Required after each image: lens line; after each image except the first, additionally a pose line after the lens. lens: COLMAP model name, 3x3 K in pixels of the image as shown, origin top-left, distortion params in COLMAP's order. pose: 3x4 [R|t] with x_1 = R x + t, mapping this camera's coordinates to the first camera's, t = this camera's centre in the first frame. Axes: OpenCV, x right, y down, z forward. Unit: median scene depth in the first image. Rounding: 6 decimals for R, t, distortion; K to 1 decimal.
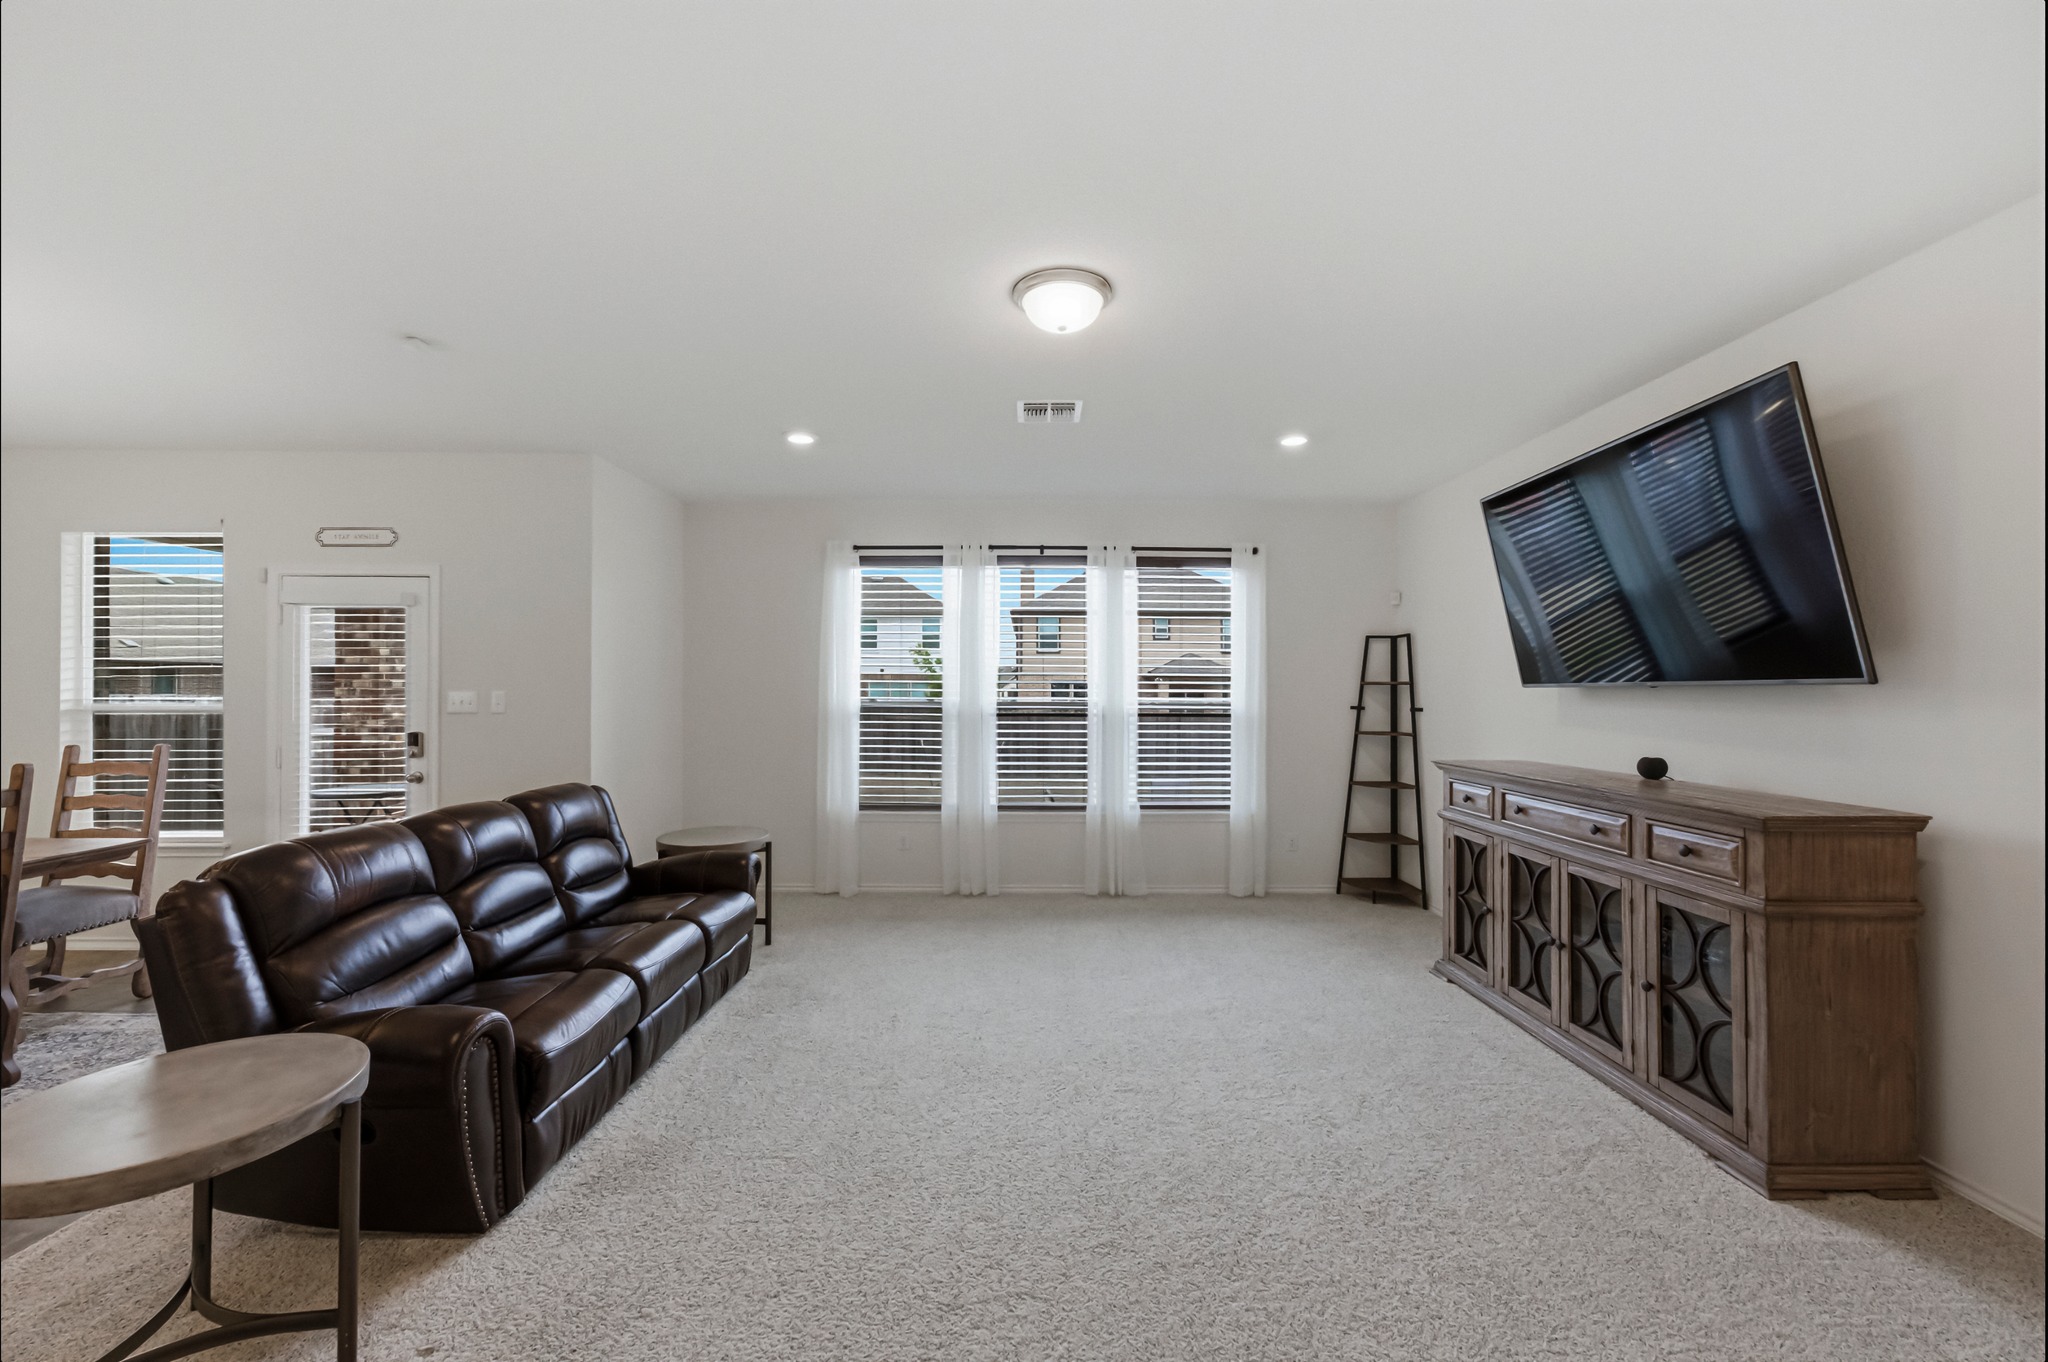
lens RADIAL K [[813.2, 0, 1017.4], [0, 813.2, 686.4], [0, 0, 1]] dist [0.000607, 0.003646]
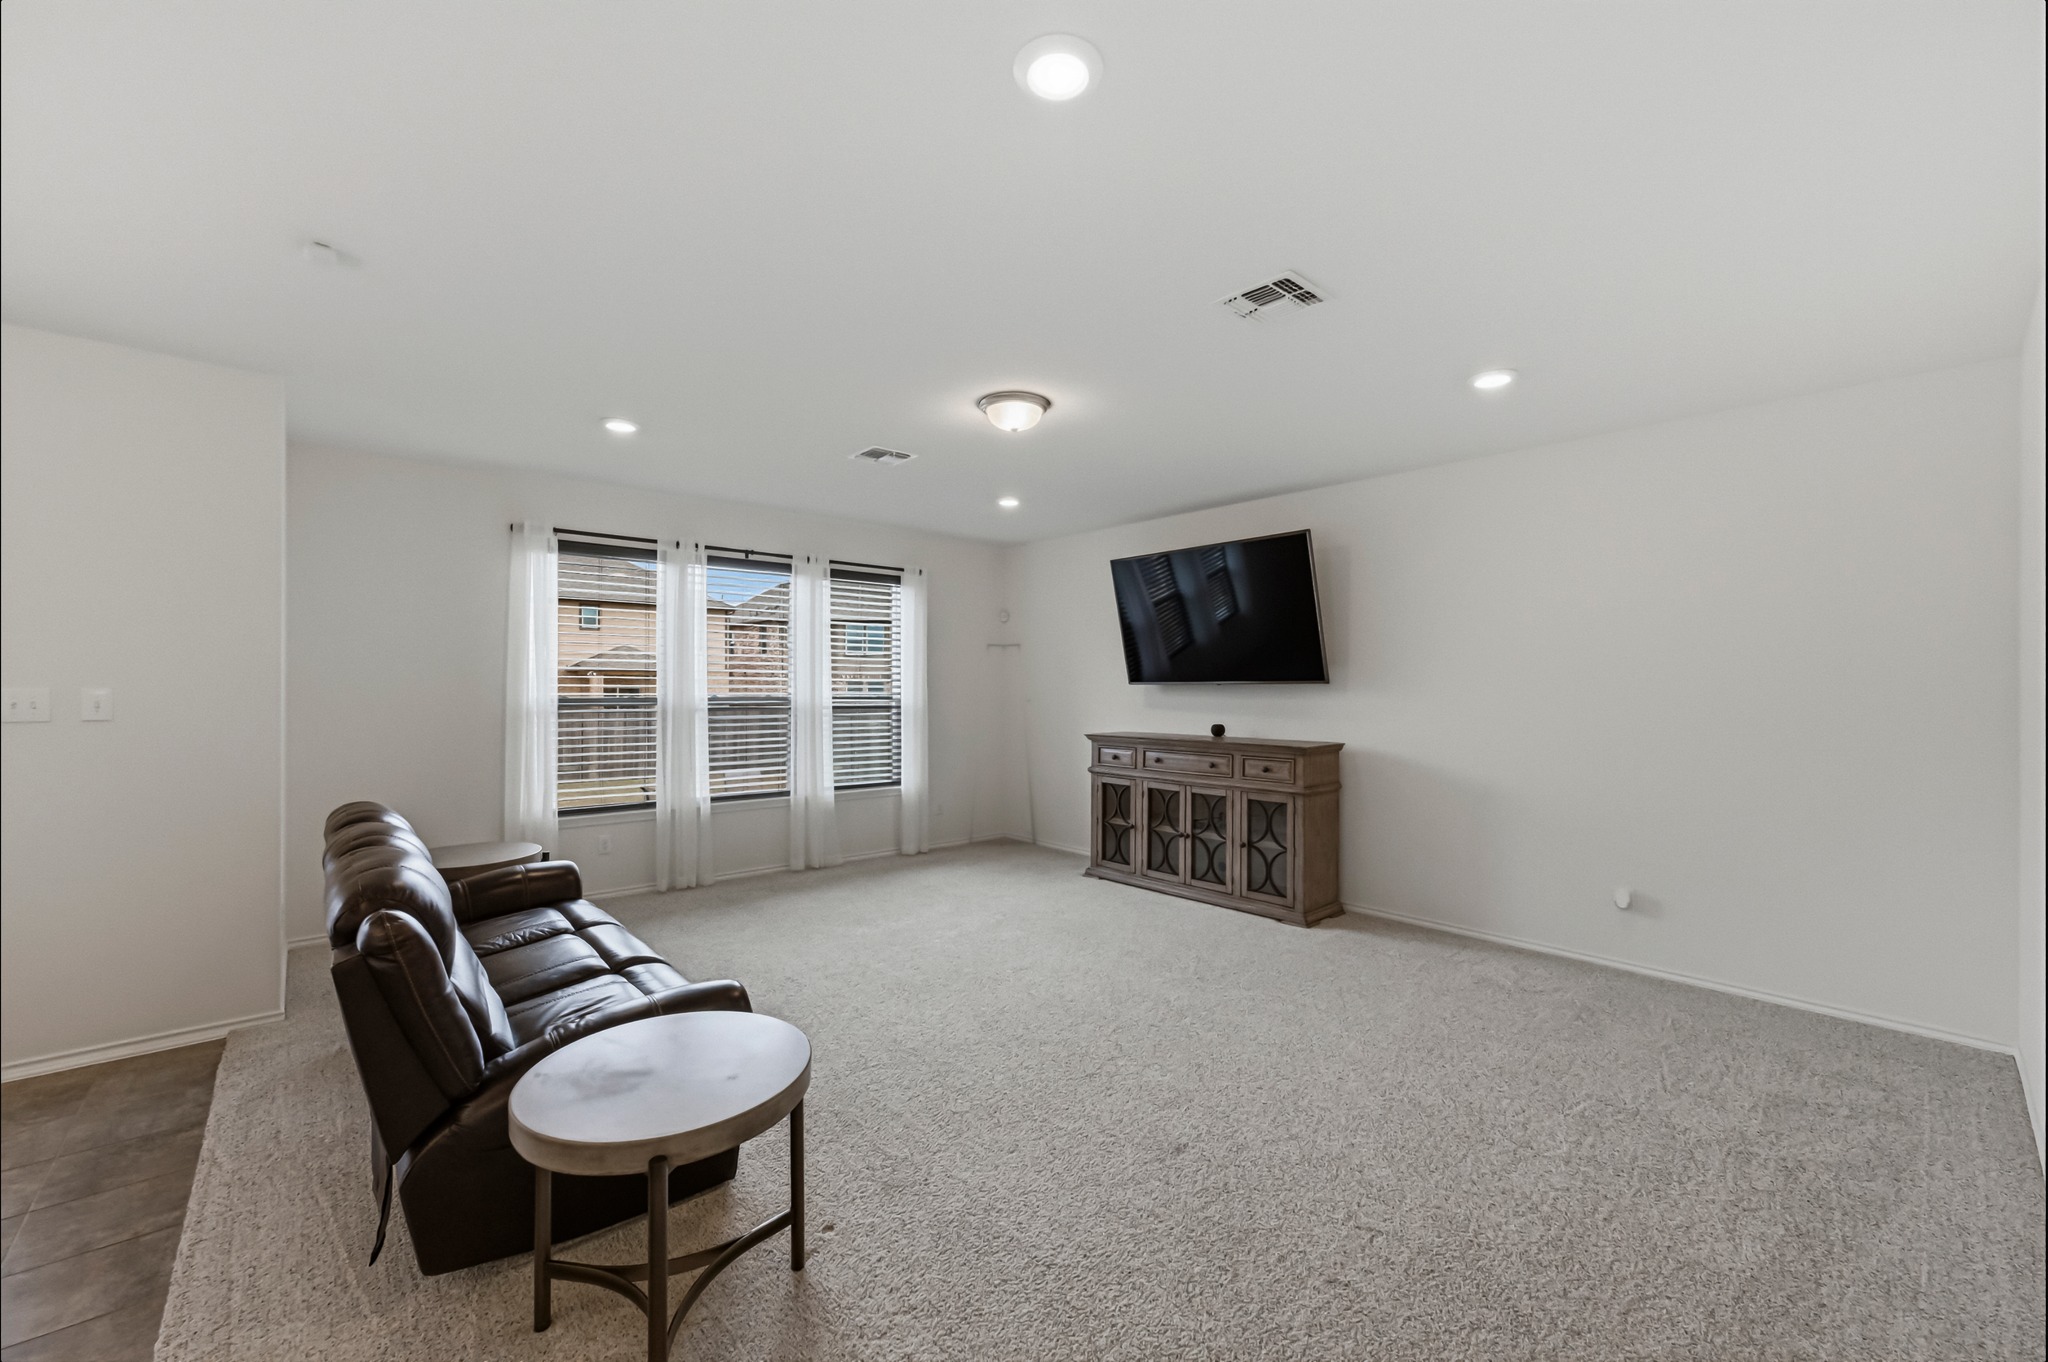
lens RADIAL K [[813.2, 0, 1030.7], [0, 813.2, 680.1], [0, 0, 1]] dist [0.000607, 0.003646]
pose [[0.748827, 0.005470, 0.662743, -0.587548], [-0.004399, 0.999985, -0.003284, -0.002447], [-0.662751, -0.000456, 0.748840, -0.055374]]
